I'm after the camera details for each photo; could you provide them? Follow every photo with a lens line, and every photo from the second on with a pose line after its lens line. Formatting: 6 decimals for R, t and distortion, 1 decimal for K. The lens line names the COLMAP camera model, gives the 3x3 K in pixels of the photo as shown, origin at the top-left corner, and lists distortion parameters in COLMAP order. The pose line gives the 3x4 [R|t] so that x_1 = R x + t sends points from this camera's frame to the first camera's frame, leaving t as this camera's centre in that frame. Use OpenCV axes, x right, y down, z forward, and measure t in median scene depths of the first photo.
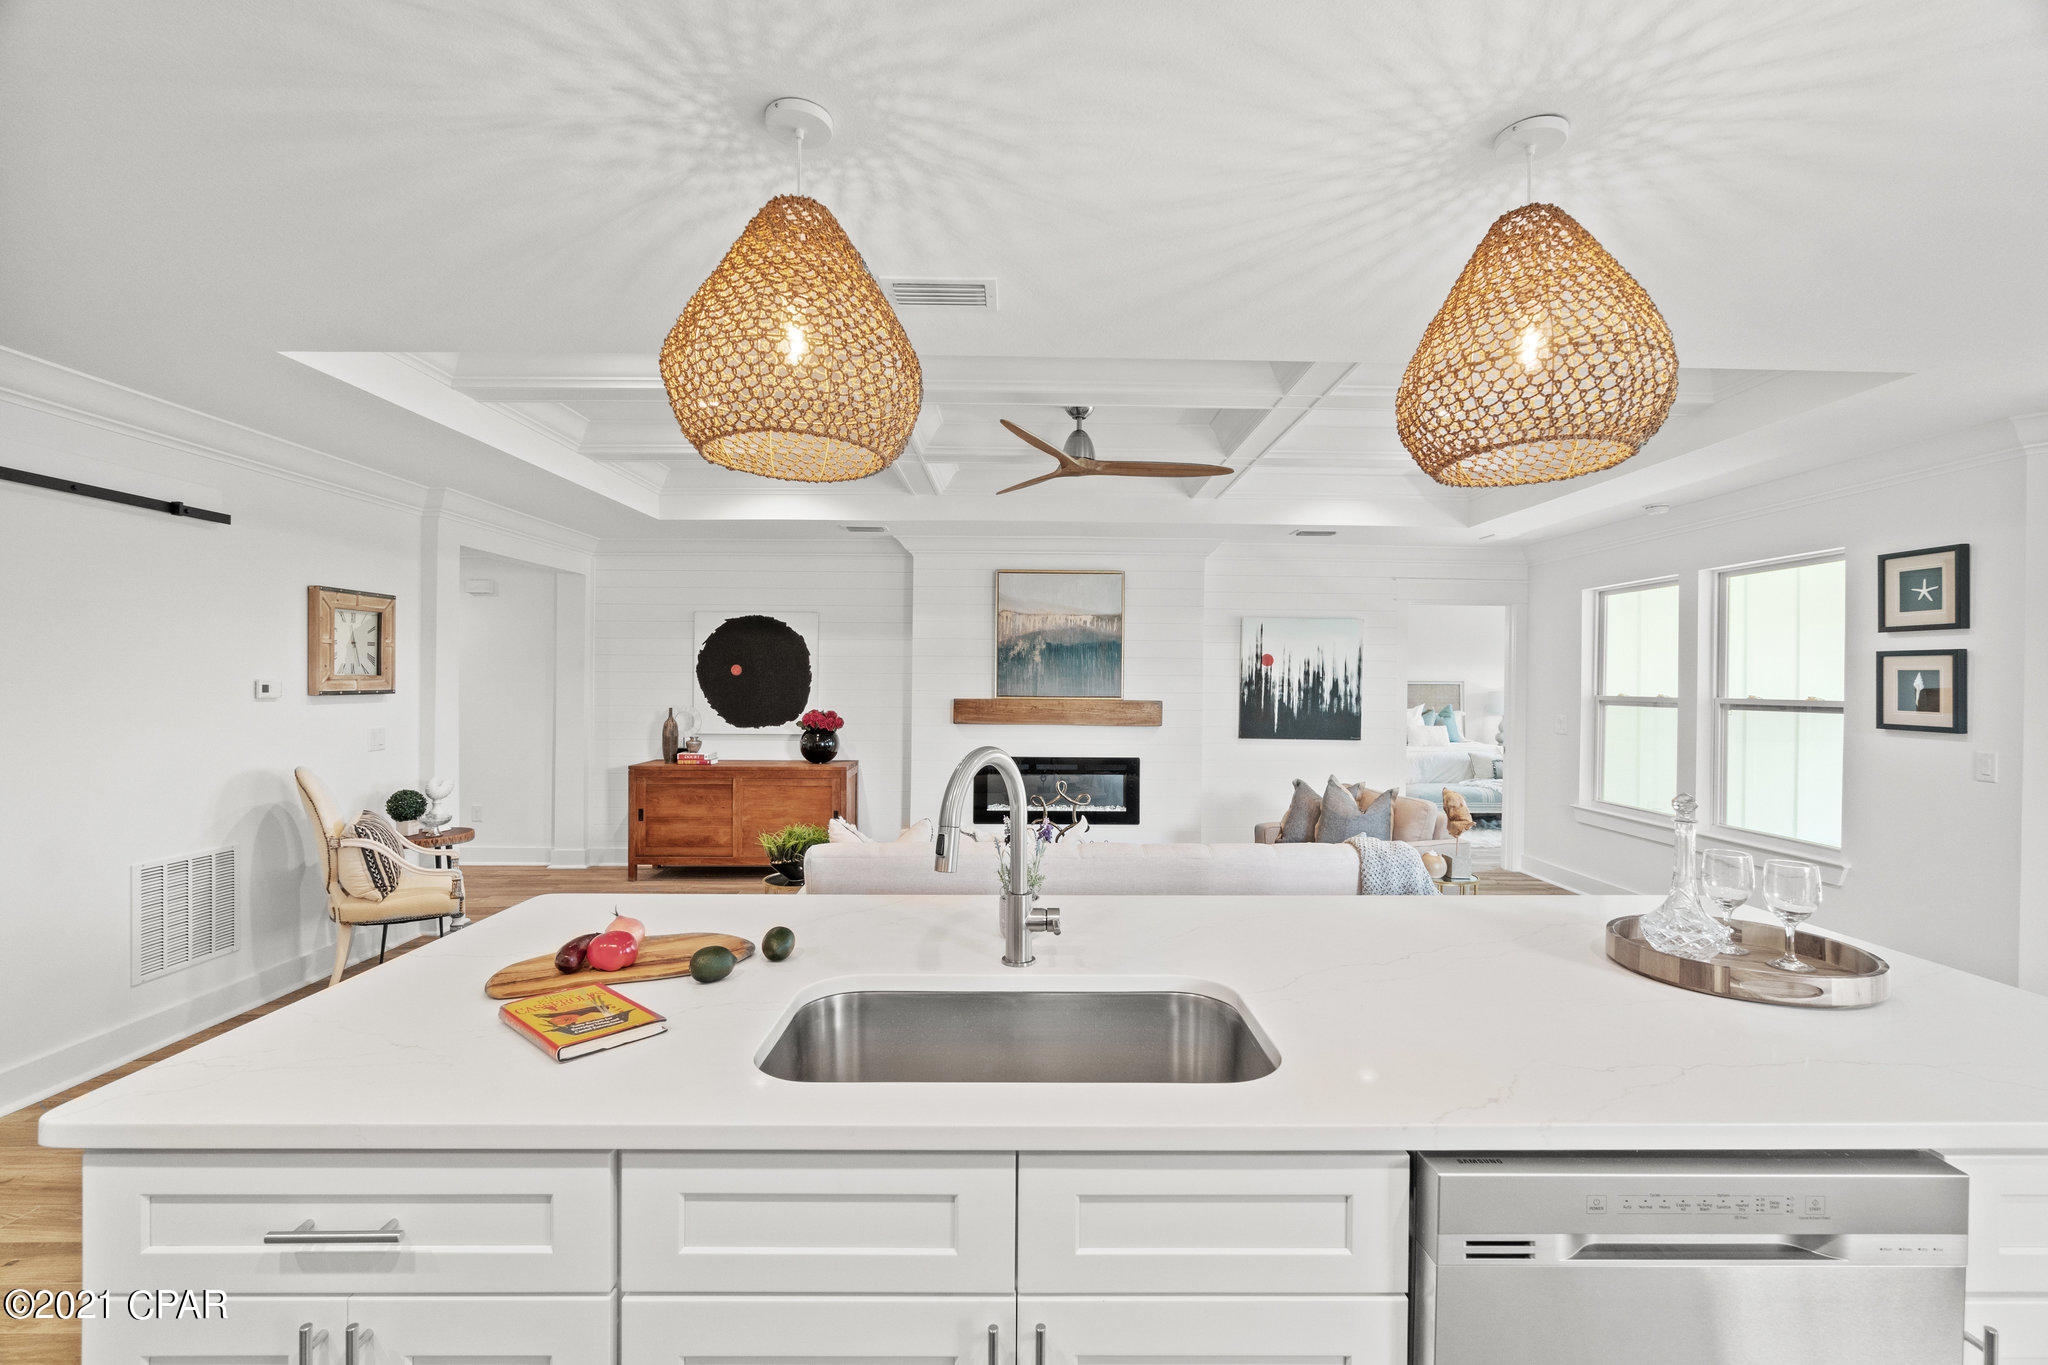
lens RADIAL K [[882.2, 0, 1025.7], [0, 882.2, 688.6], [0, 0, 1]] dist [-0.002491, -0.000024]
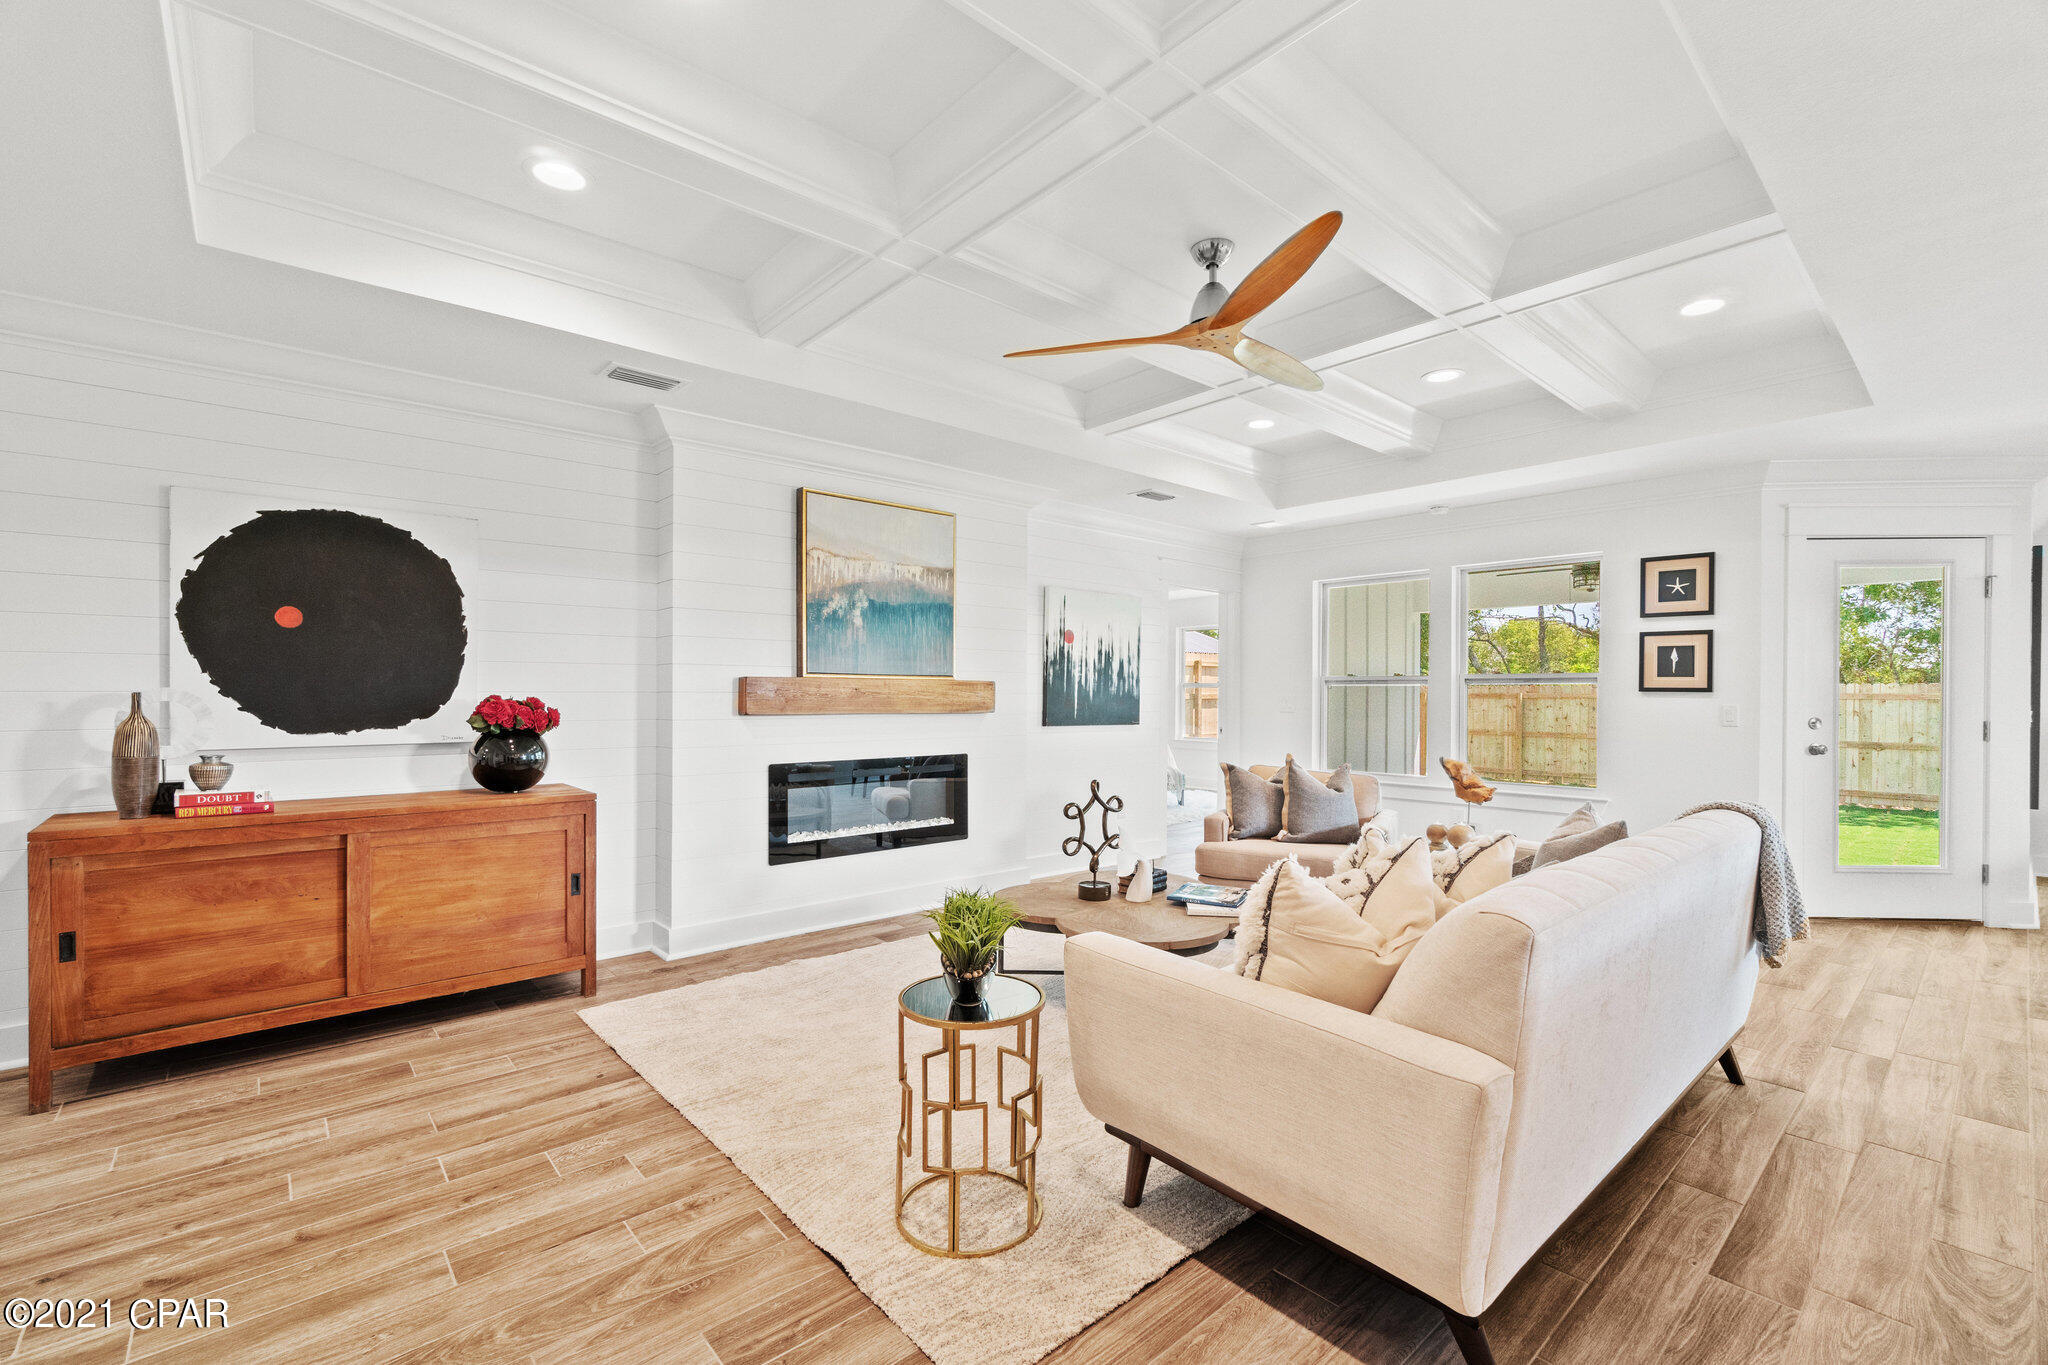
lens RADIAL K [[882.2, 0, 1027.4], [0, 882.2, 703.8], [0, 0, 1]] dist [-0.002491, -0.000024]
pose [[0.757095, -0.012812, 0.653179, -0.348841], [0.007925, 0.999914, 0.010427, 0.026180], [-0.653256, -0.002718, 0.757132, 0.372152]]
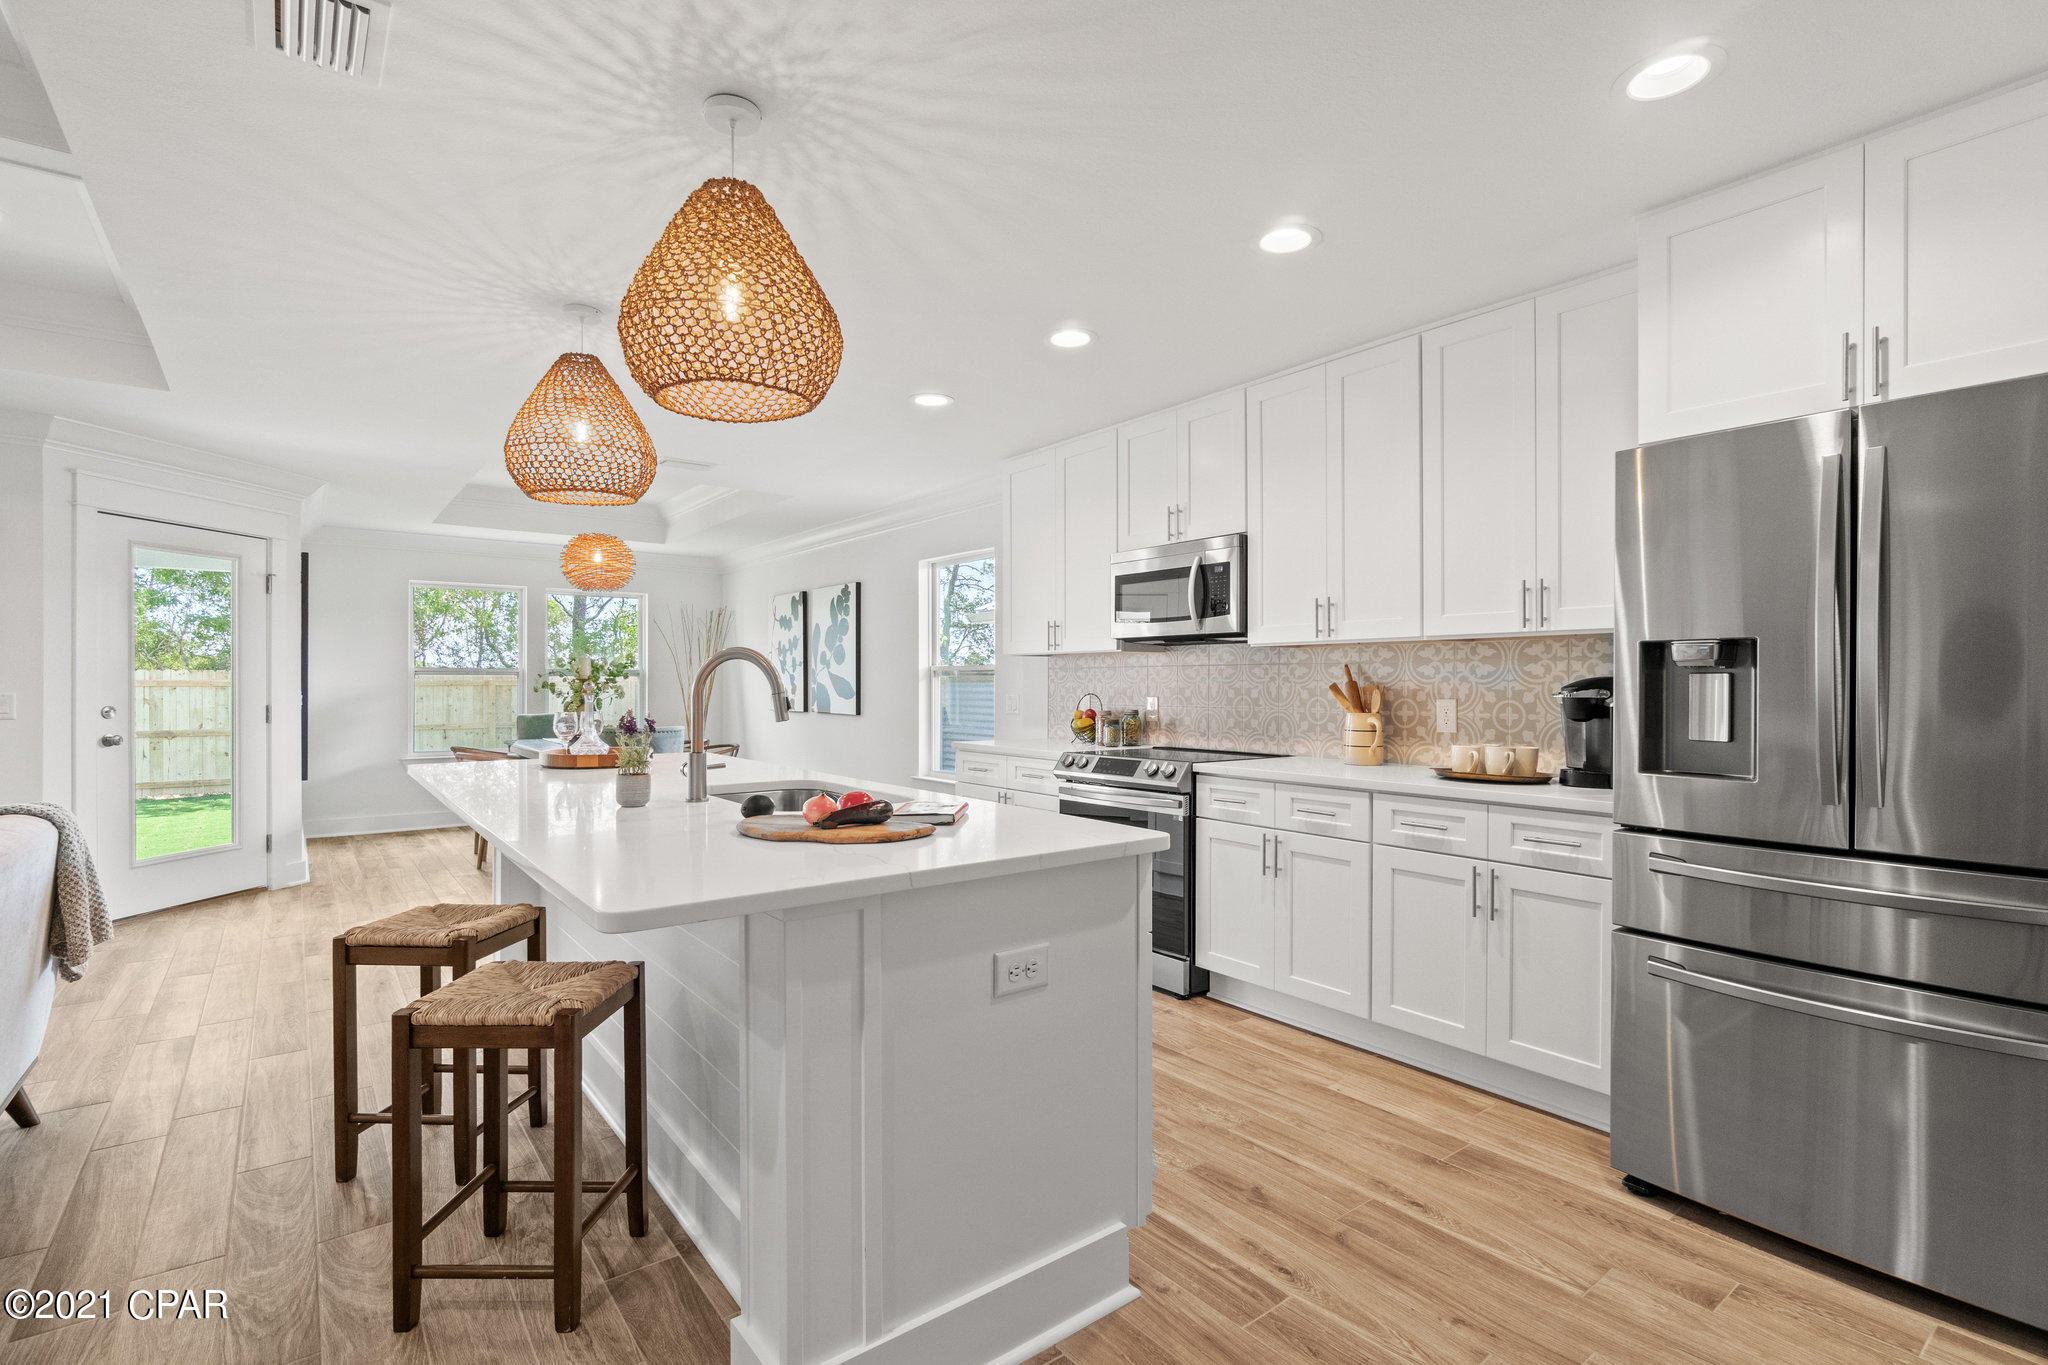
lens RADIAL K [[950.3, 0, 1026.0], [0, 950.3, 680.7], [0, 0, 1]] dist [-0.003889, 0.001354]
pose [[-0.602281, -0.005558, 0.798265, -0.386557], [0.001820, 0.999964, 0.008336, 0.025913], [-0.798282, 0.006473, -0.602248, 0.373694]]
